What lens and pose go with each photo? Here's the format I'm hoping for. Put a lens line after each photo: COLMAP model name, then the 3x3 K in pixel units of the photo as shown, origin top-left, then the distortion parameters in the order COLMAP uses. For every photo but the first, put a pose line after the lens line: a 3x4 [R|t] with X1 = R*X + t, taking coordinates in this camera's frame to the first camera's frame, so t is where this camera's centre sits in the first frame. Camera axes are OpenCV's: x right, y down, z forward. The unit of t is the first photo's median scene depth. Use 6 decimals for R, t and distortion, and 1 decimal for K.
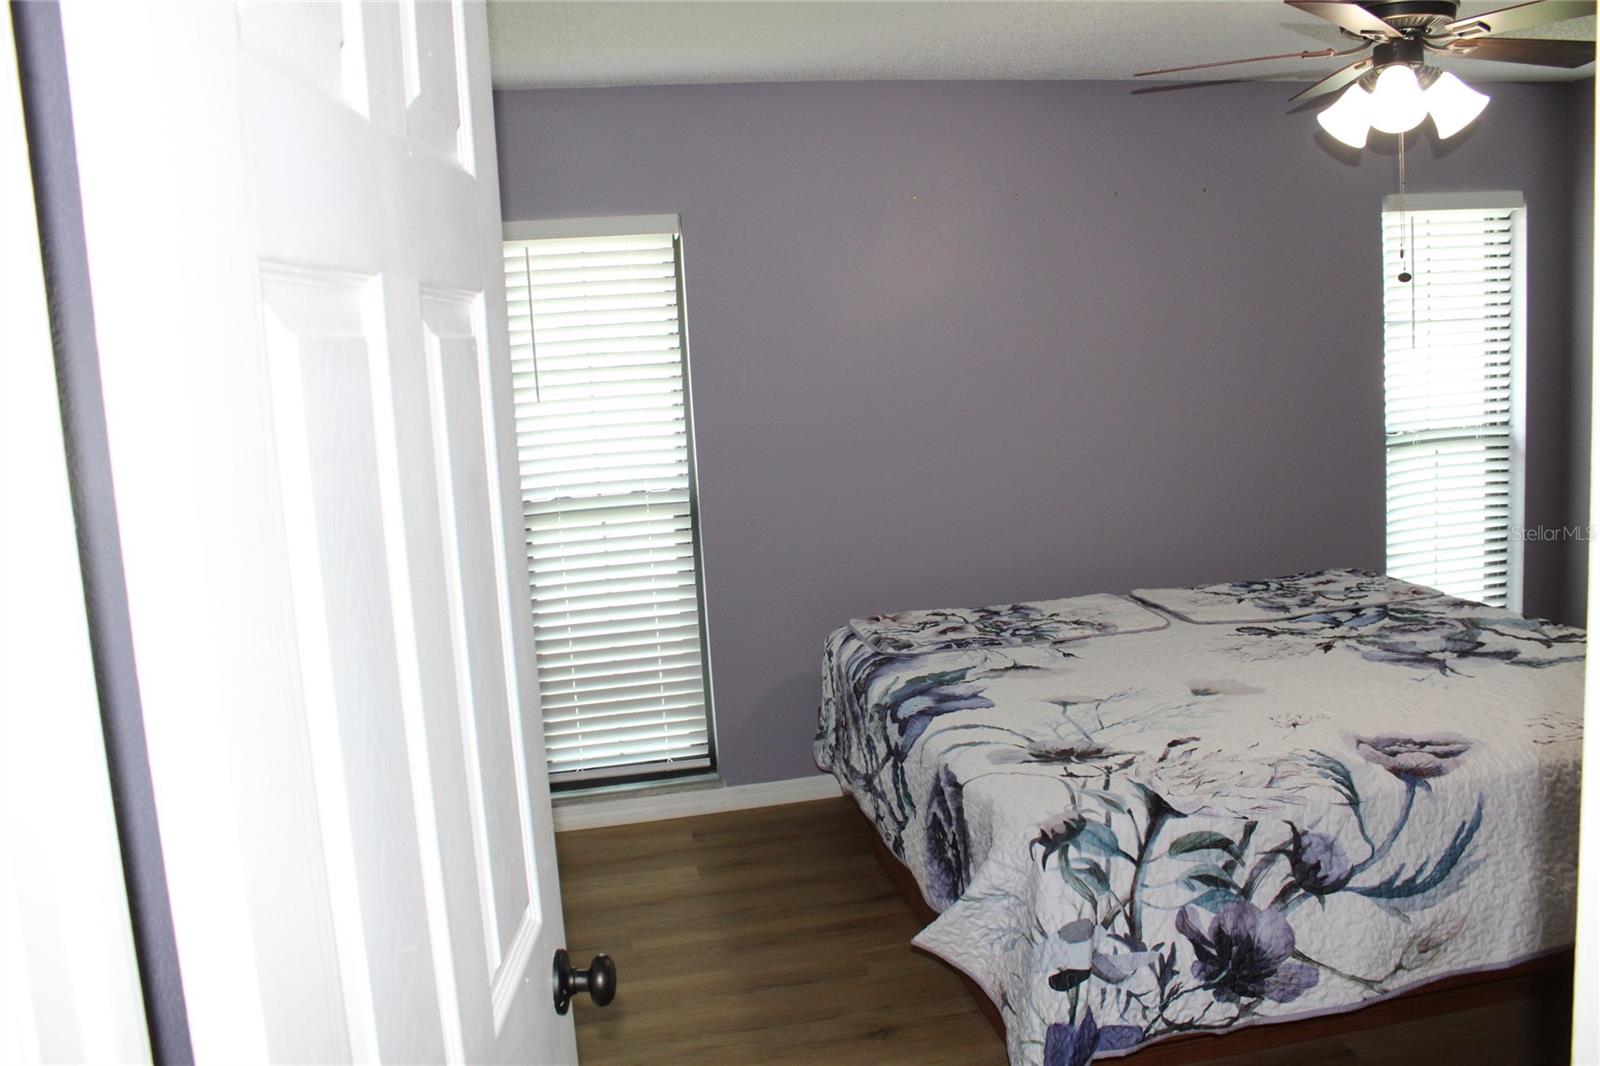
lens RADIAL K [[1339.8, 0, 808.6], [0, 1339.8, 523.3], [0, 0, 1]] dist [-0.166306, 0.145019]
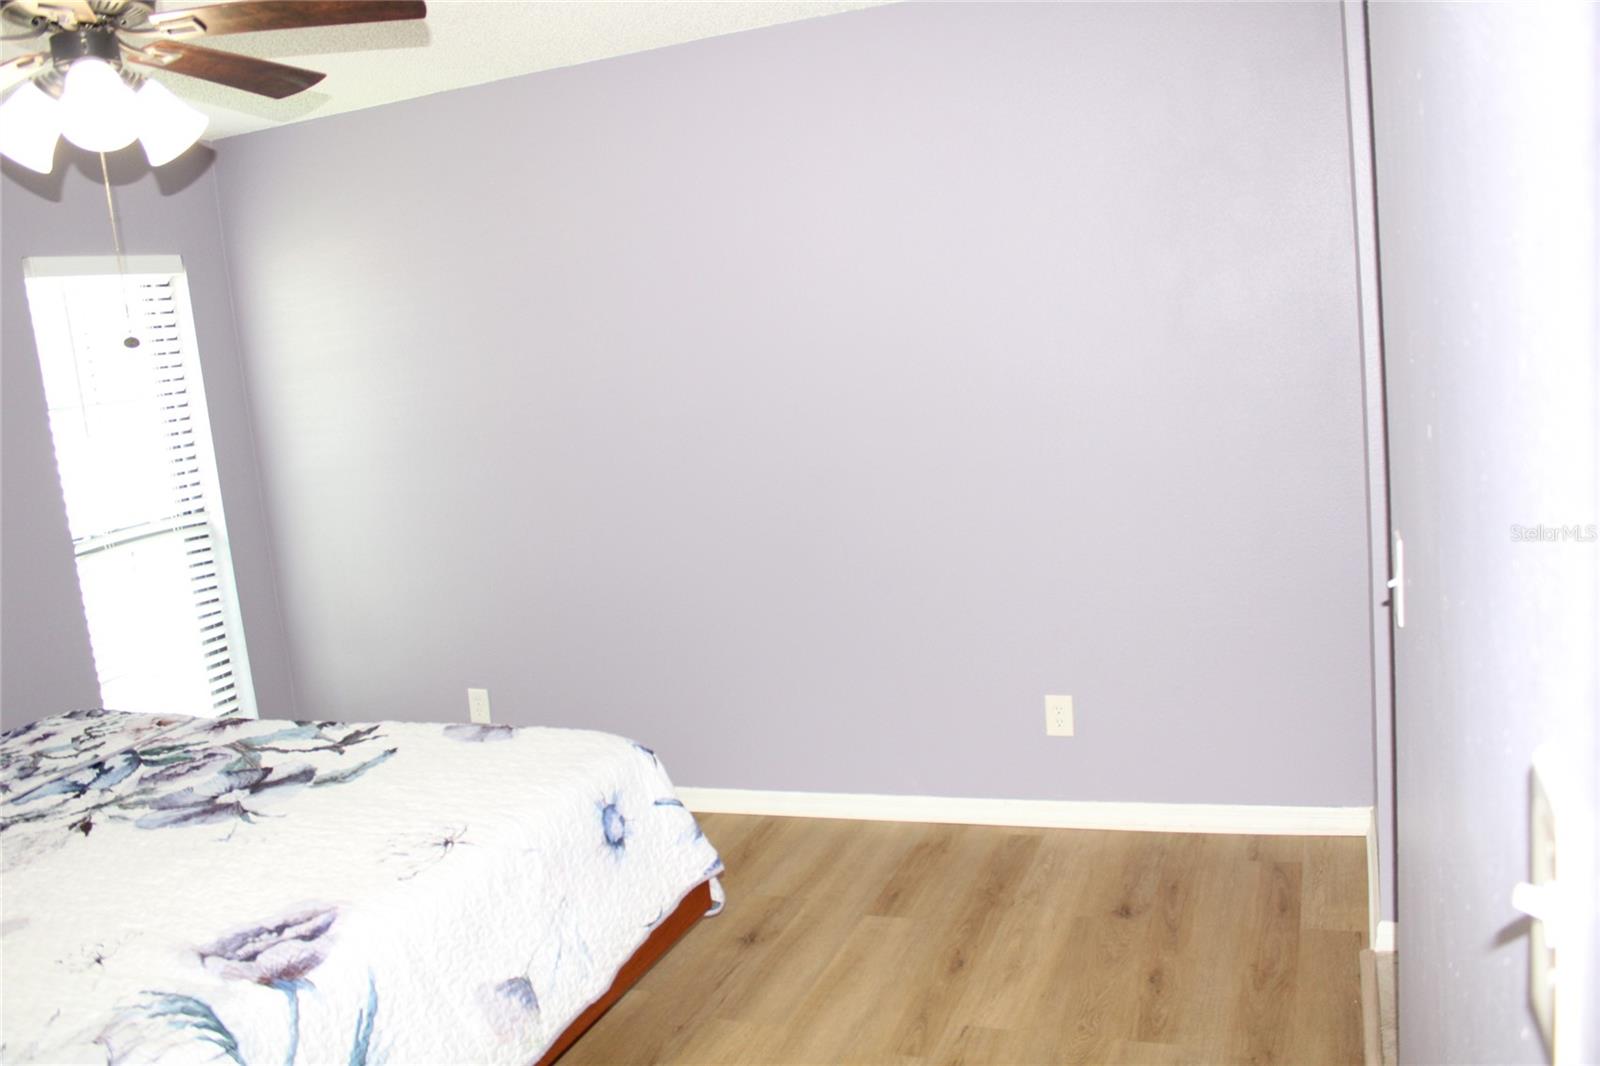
lens RADIAL K [[1345.9, 0, 814.6], [0, 1345.9, 523.4], [0, 0, 1]] dist [-0.155573, 0.128809]
pose [[0.546079, -0.127187, 0.828022, 0.032259], [0.181181, 0.982945, 0.031495, -0.038730], [-0.817906, 0.132823, 0.559810, 0.278572]]
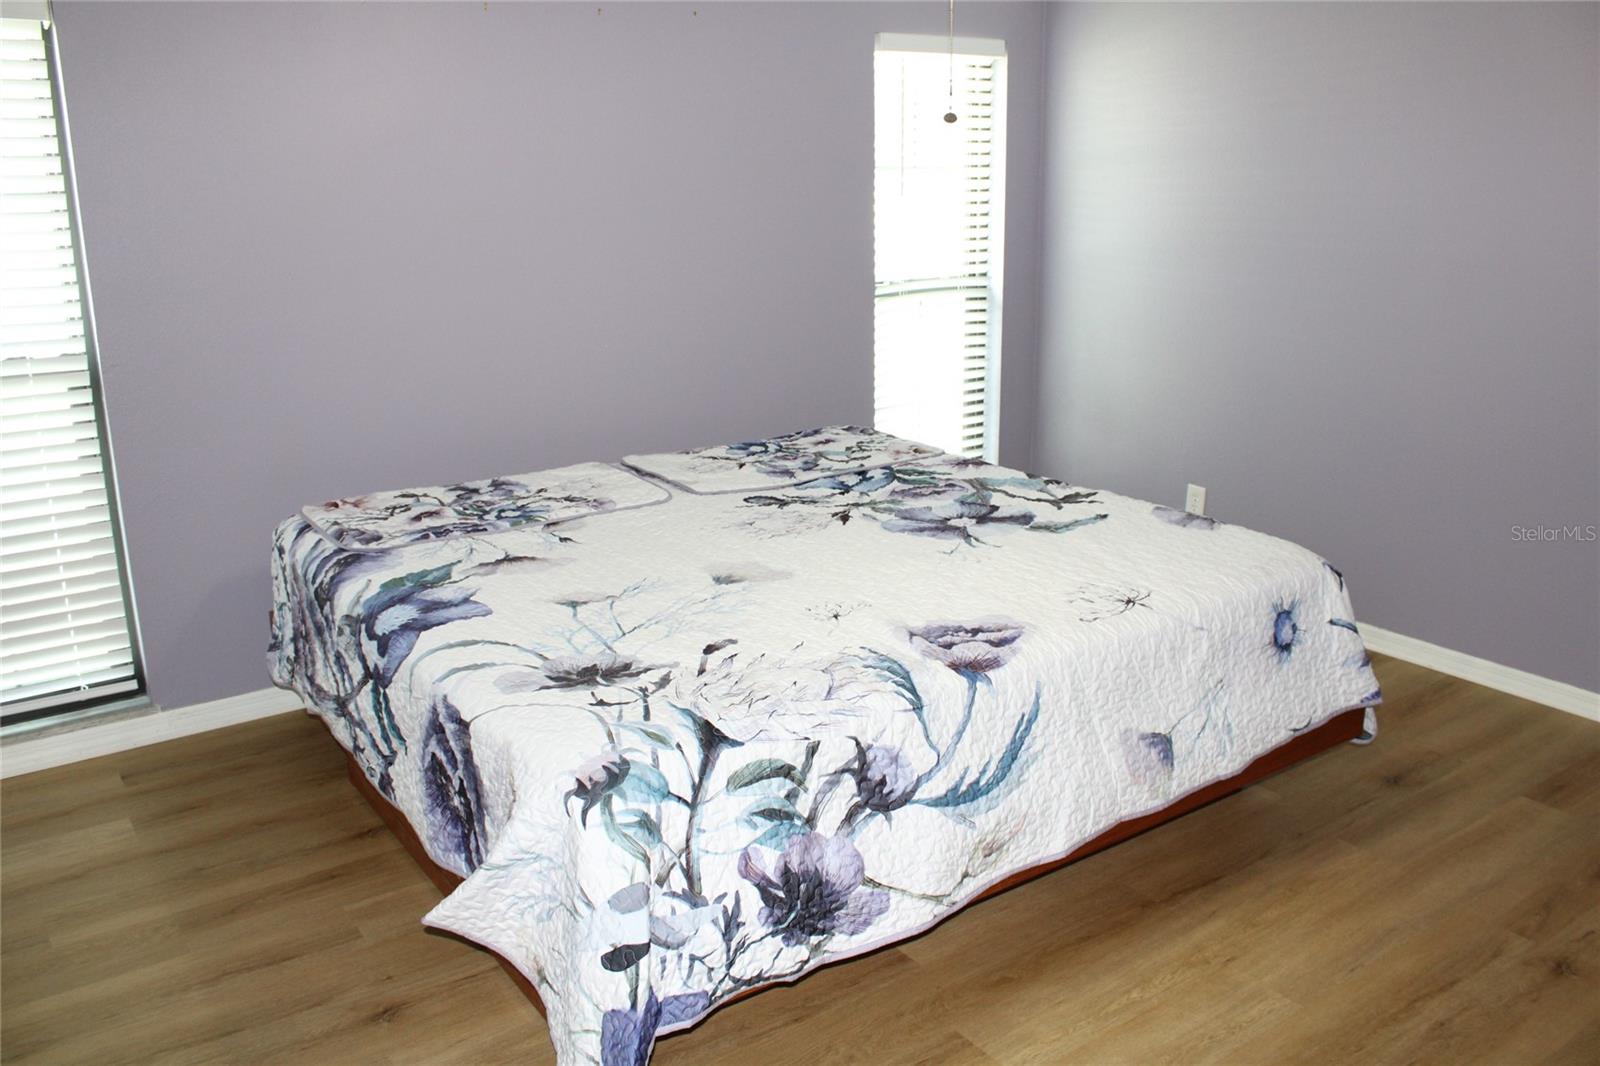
lens RADIAL K [[1339.8, 0, 808.6], [0, 1339.8, 523.3], [0, 0, 1]] dist [-0.166306, 0.145019]
pose [[0.915095, -0.057617, 0.399101, -0.012198], [0.009438, 0.992528, 0.121649, -0.025117], [-0.403128, -0.107553, 0.908801, 0.199103]]
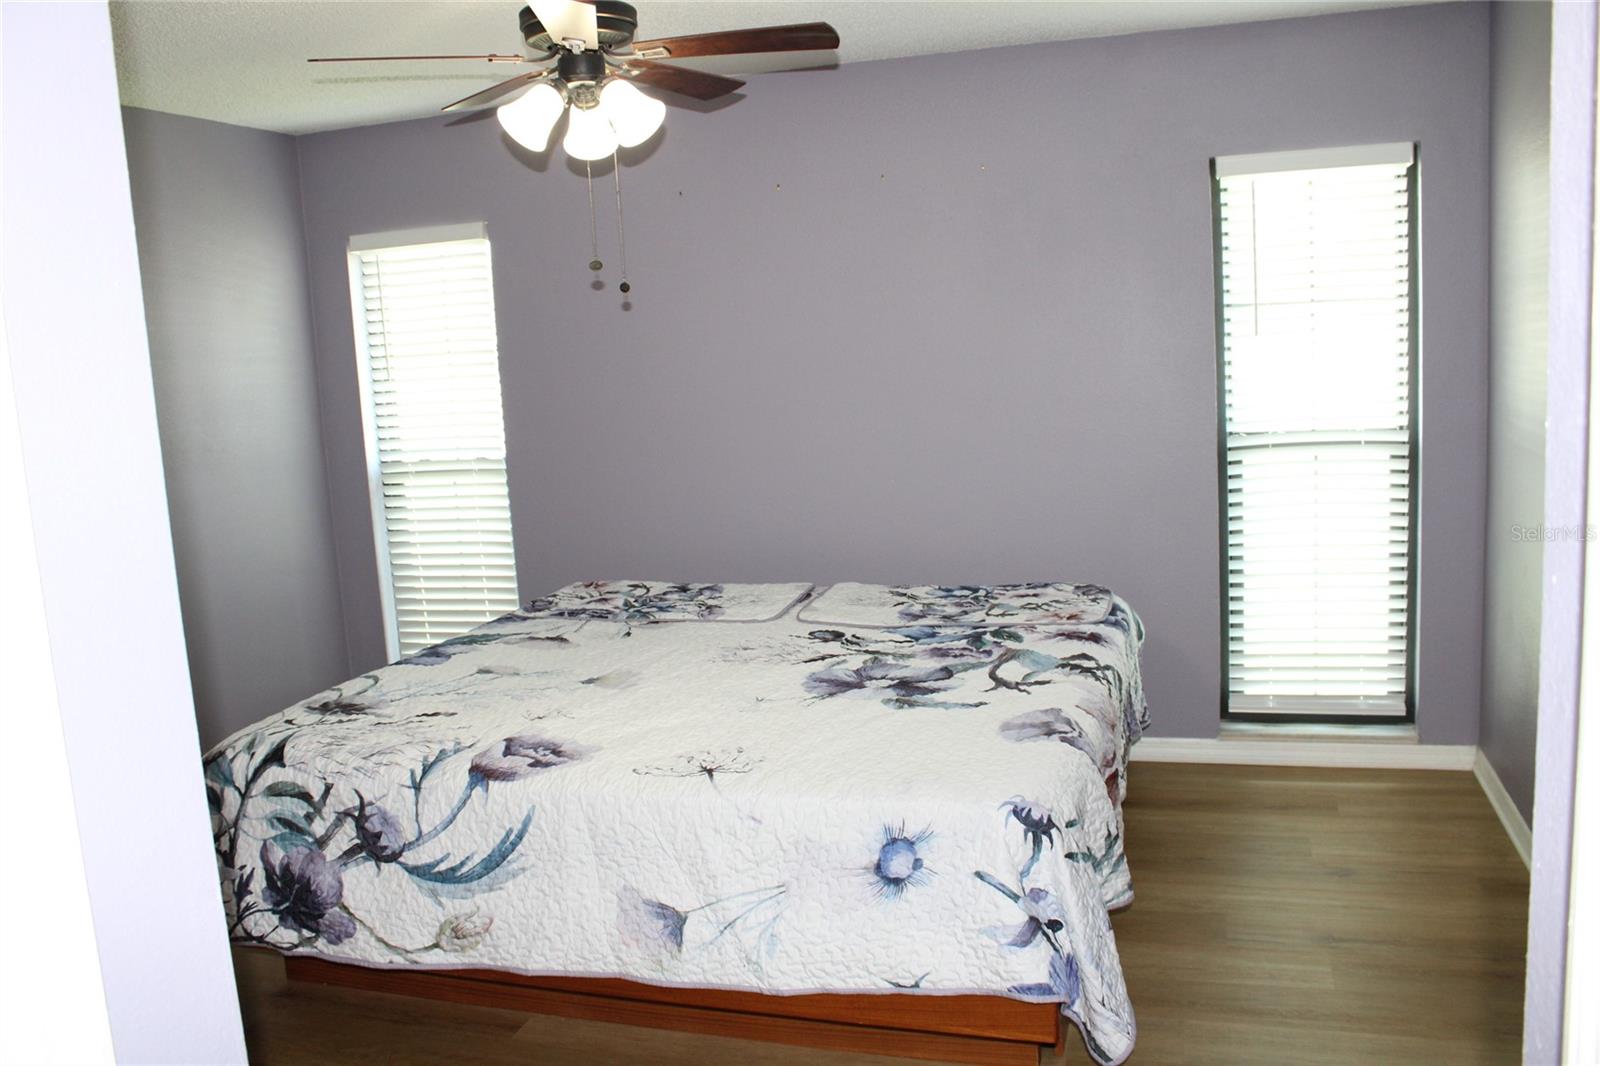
lens RADIAL K [[1339.8, 0, 808.6], [0, 1339.8, 523.3], [0, 0, 1]] dist [-0.166306, 0.145019]
pose [[0.879323, 0.075949, -0.470132, 1.192492], [-0.056063, 0.996845, 0.056179, -0.084025], [0.472915, -0.023042, 0.880807, 0.190106]]
